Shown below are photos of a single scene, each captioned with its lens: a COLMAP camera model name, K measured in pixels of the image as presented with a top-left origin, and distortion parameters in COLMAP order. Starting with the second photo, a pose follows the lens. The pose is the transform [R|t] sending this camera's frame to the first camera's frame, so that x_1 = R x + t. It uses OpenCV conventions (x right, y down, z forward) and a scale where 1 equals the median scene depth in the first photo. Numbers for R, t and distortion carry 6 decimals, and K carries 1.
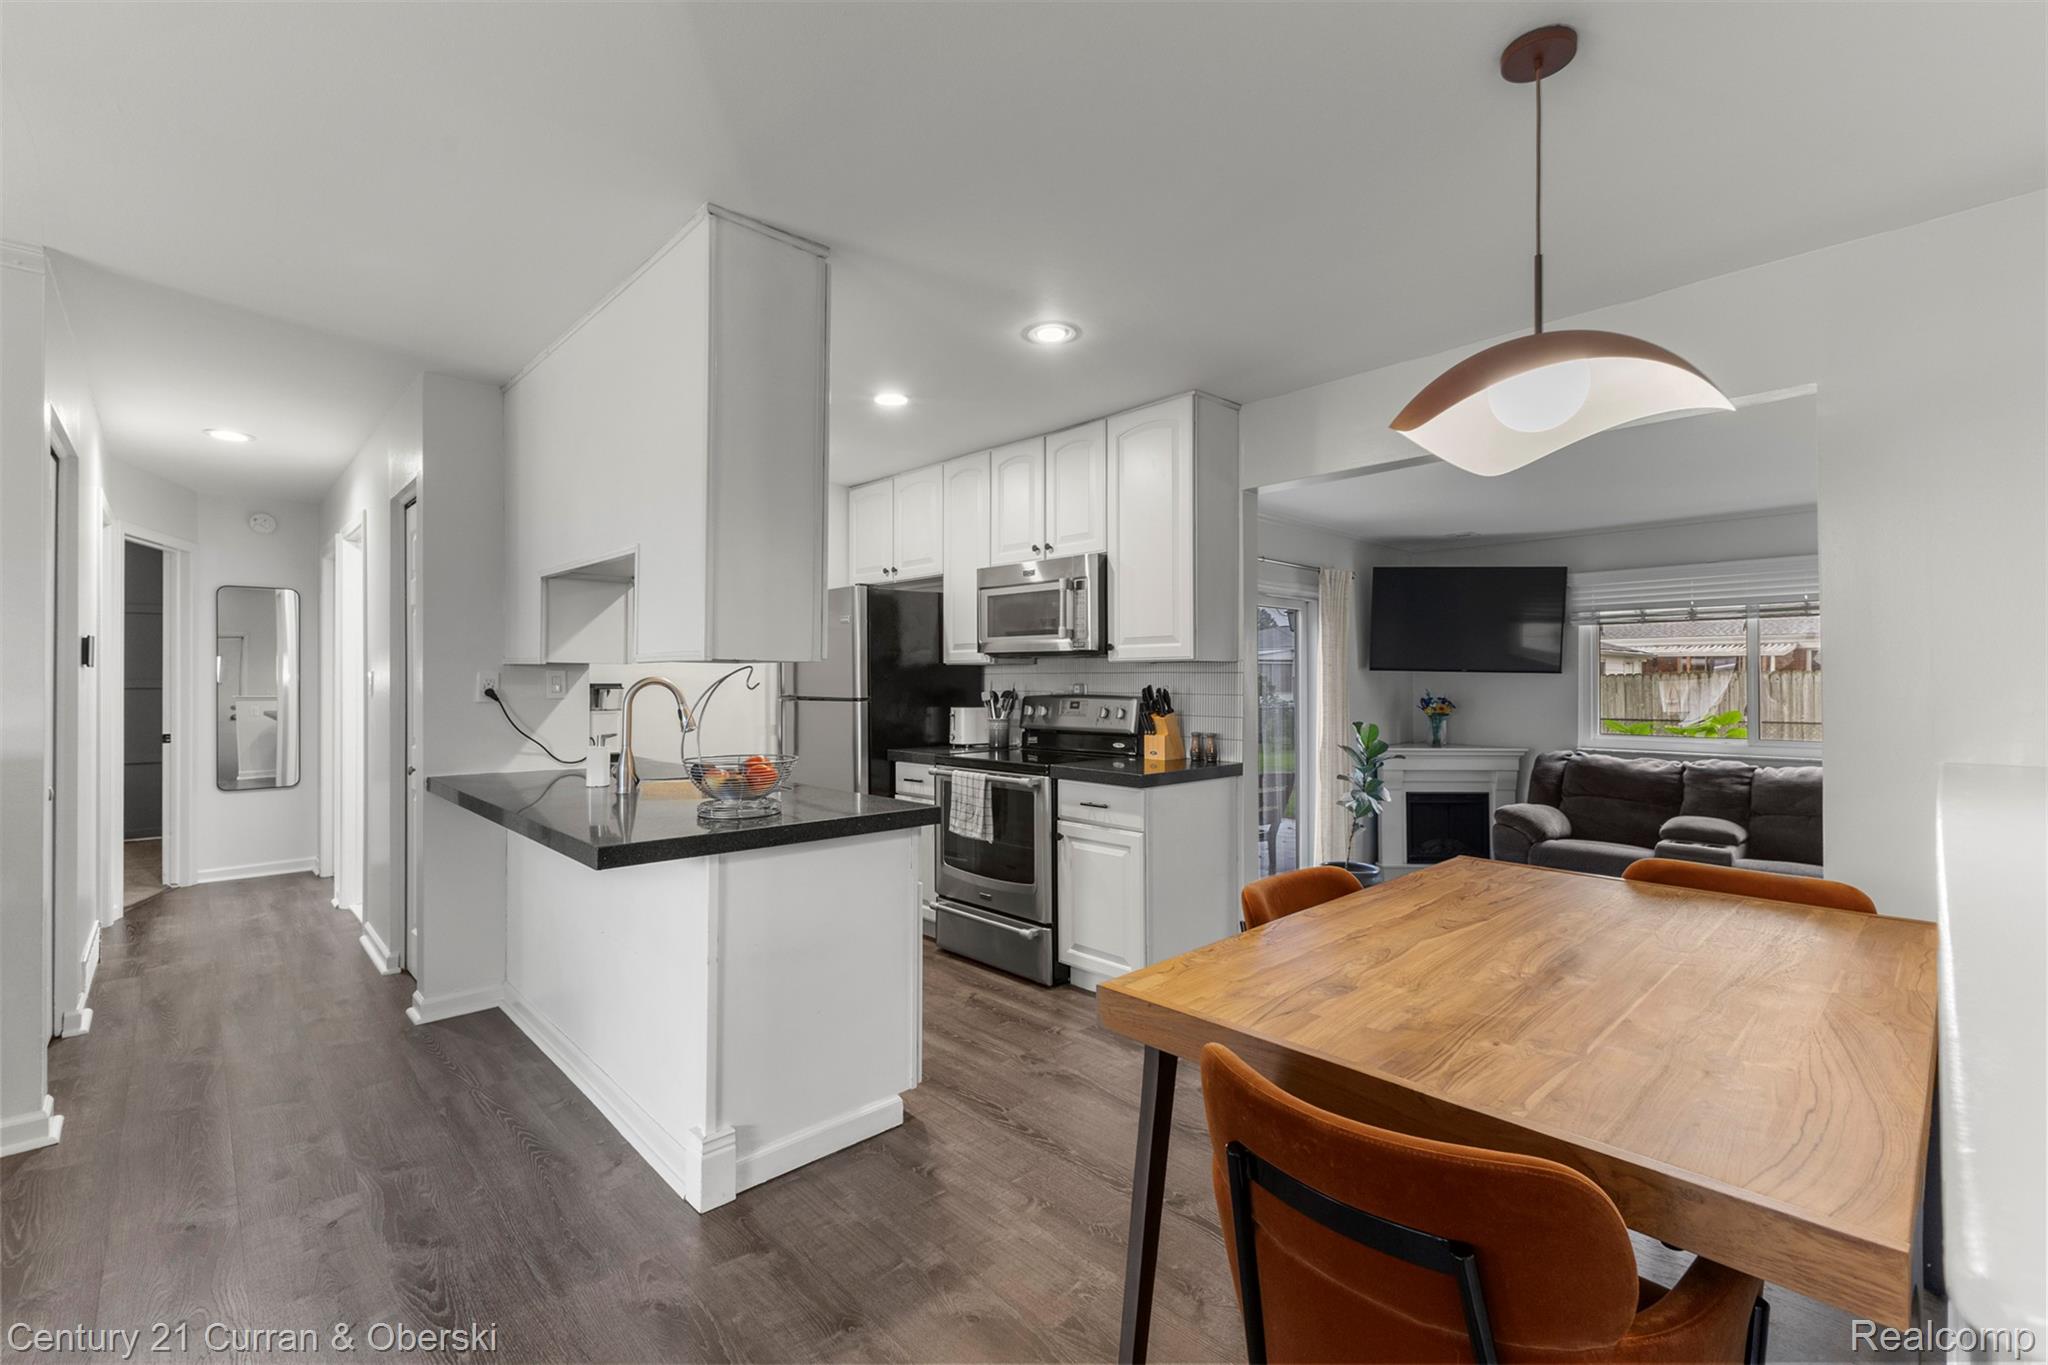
lens RADIAL K [[884.1, 0, 1027.2], [0, 884.1, 675.2], [0, 0, 1]] dist [0.008546, -0.003261]
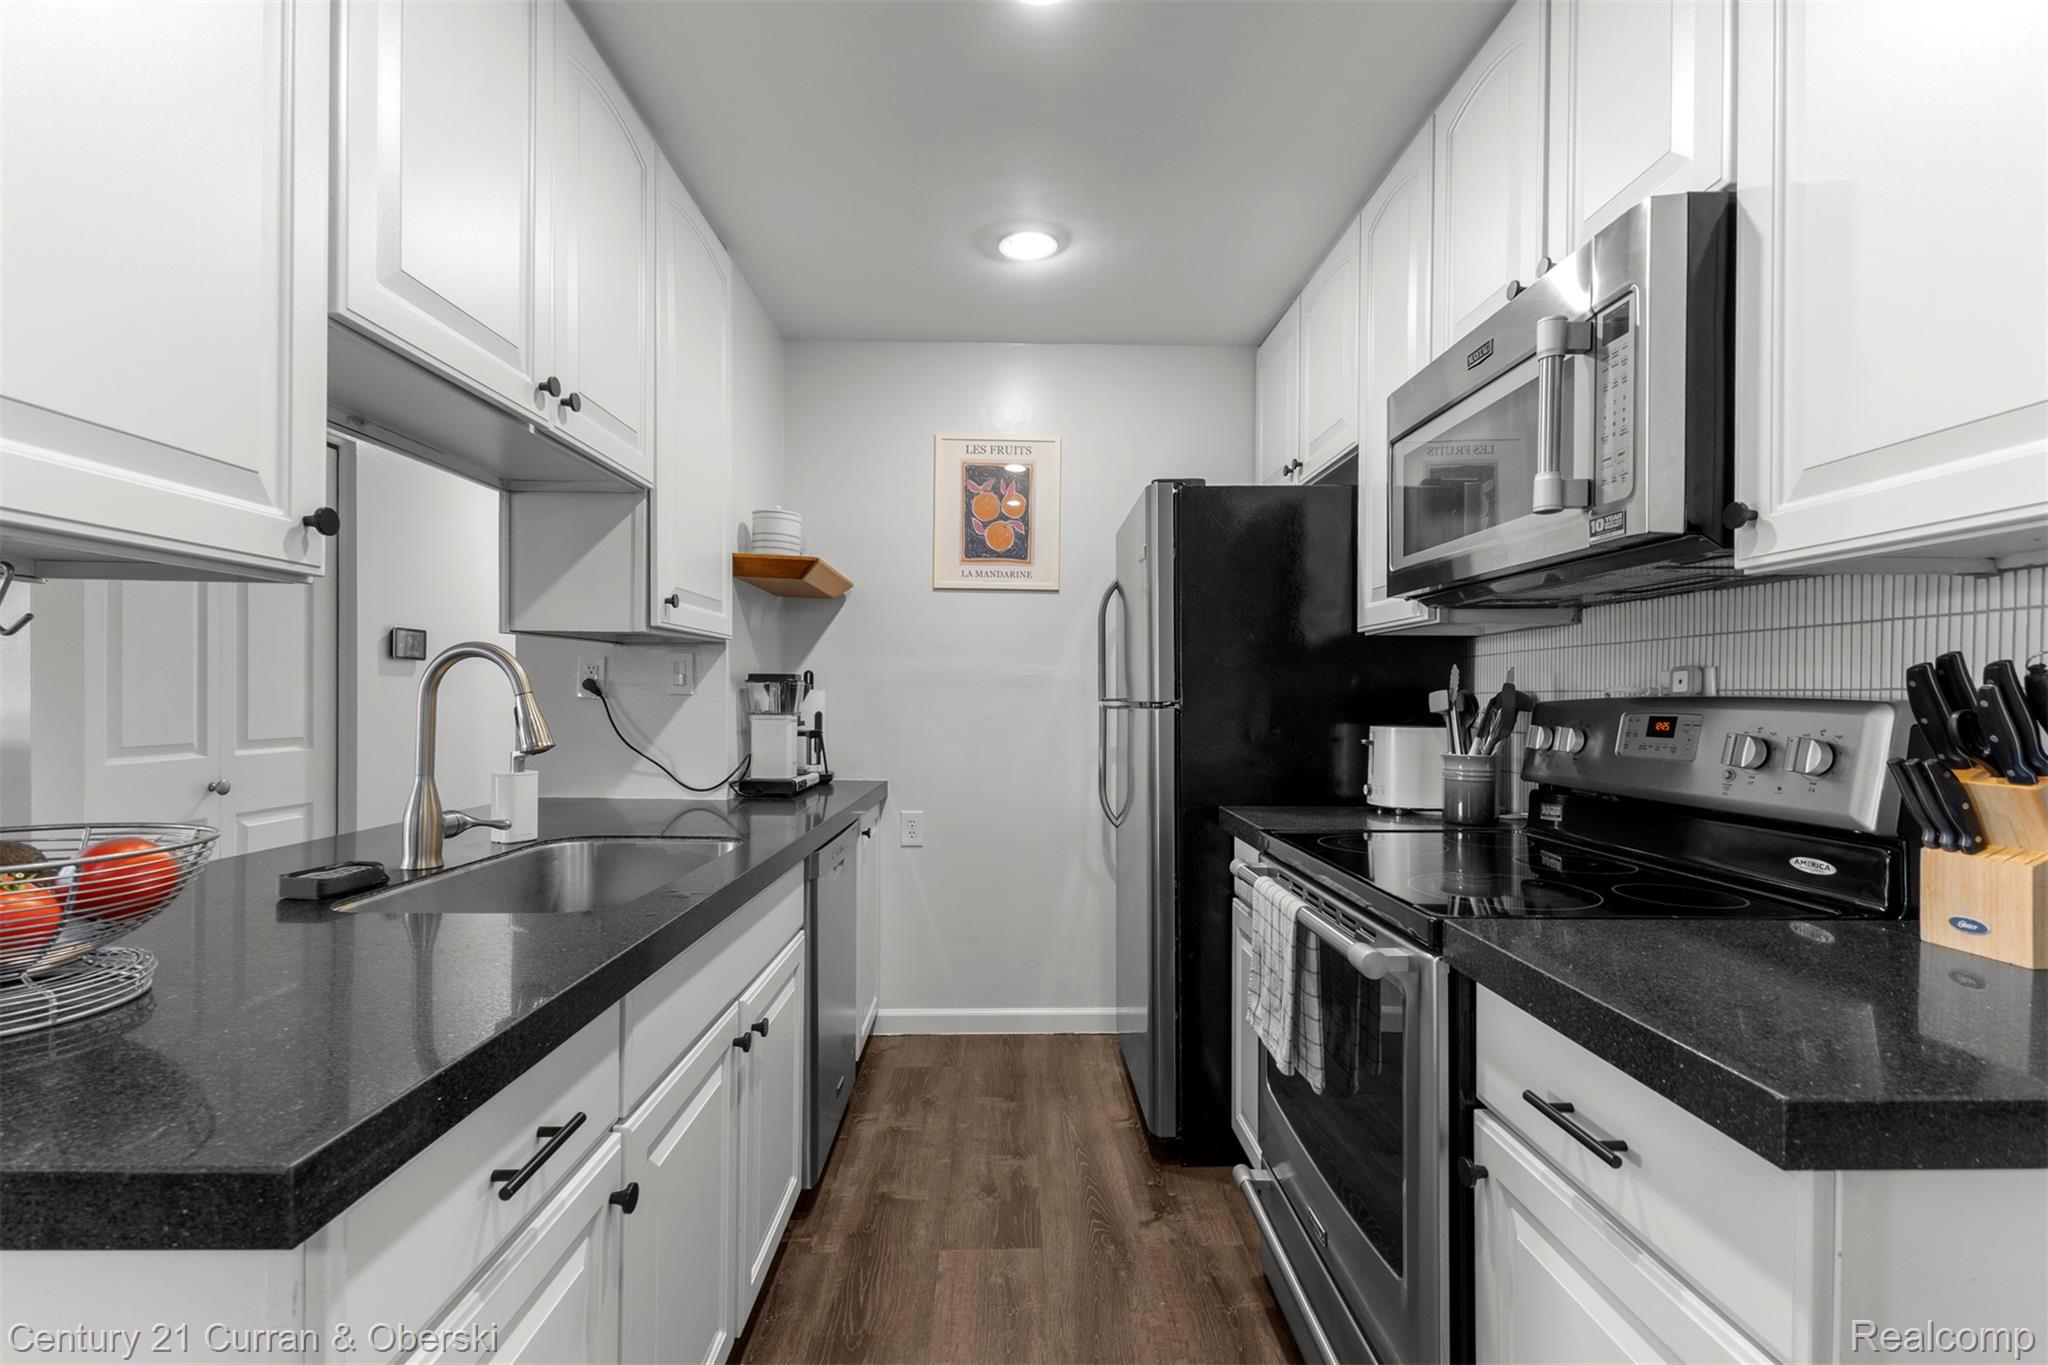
lens RADIAL K [[884.1, 0, 1028.3], [0, 884.1, 700.3], [0, 0, 1]] dist [0.008546, -0.003261]
pose [[0.741601, 0.007267, -0.670802, 0.102252], [-0.001690, 0.999958, 0.008964, 0.020670], [0.670839, -0.005514, 0.741582, 0.572259]]
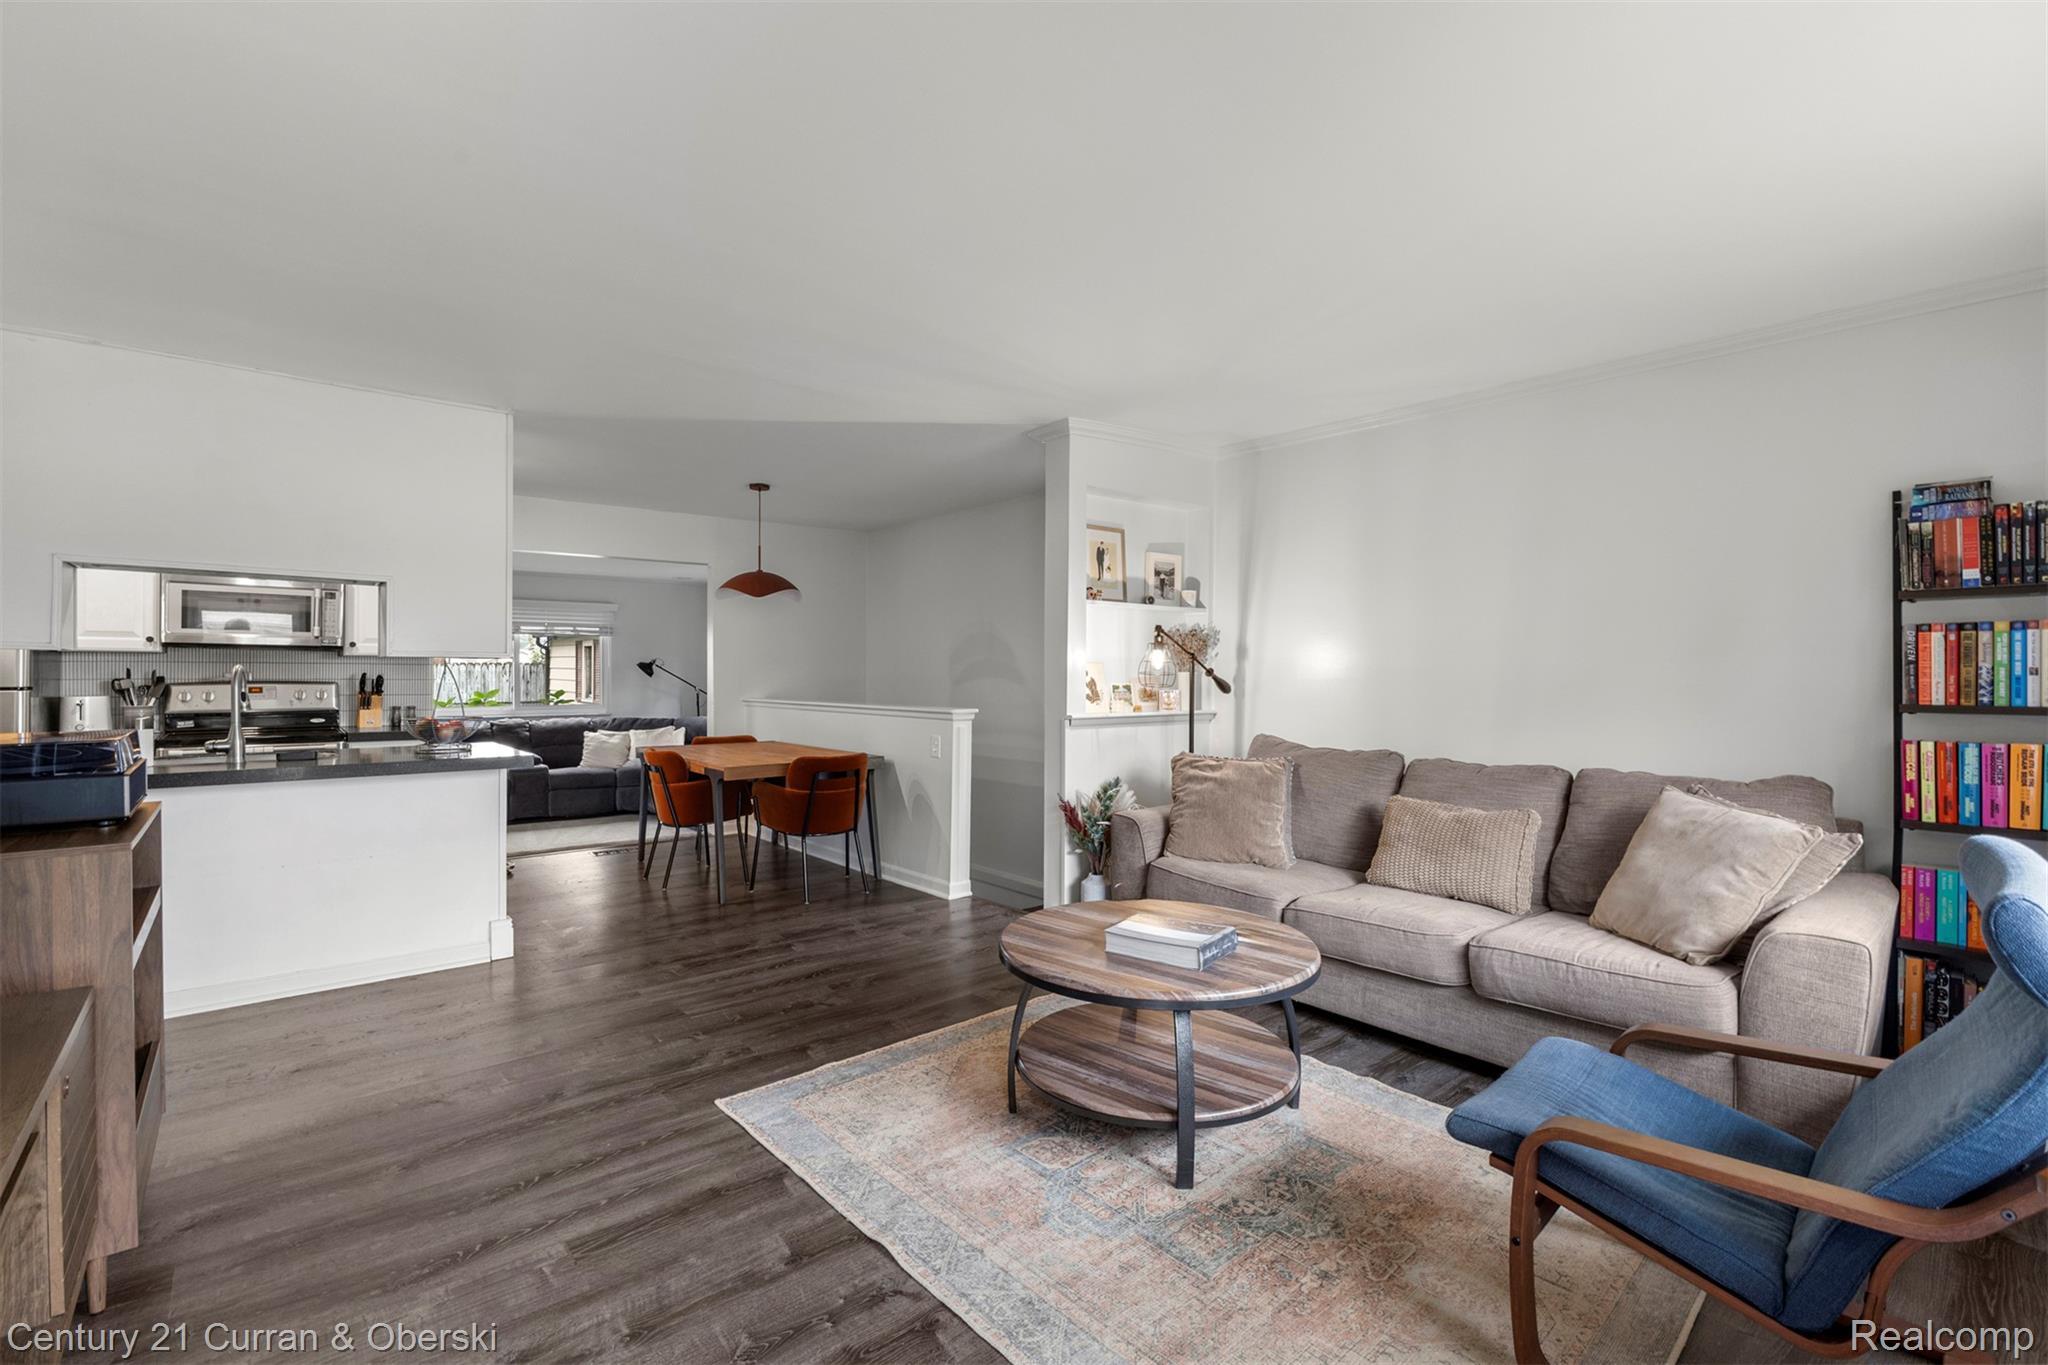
lens RADIAL K [[915.3, 0, 1028.1], [0, 915.3, 670.0], [0, 0, 1]] dist [-0.009922, 0.000570]
pose [[0.058126, 0.004085, 0.998301, -1.078385], [-0.008405, 0.999958, -0.003602, 0.003046], [-0.998274, -0.008181, 0.058158, -0.089633]]
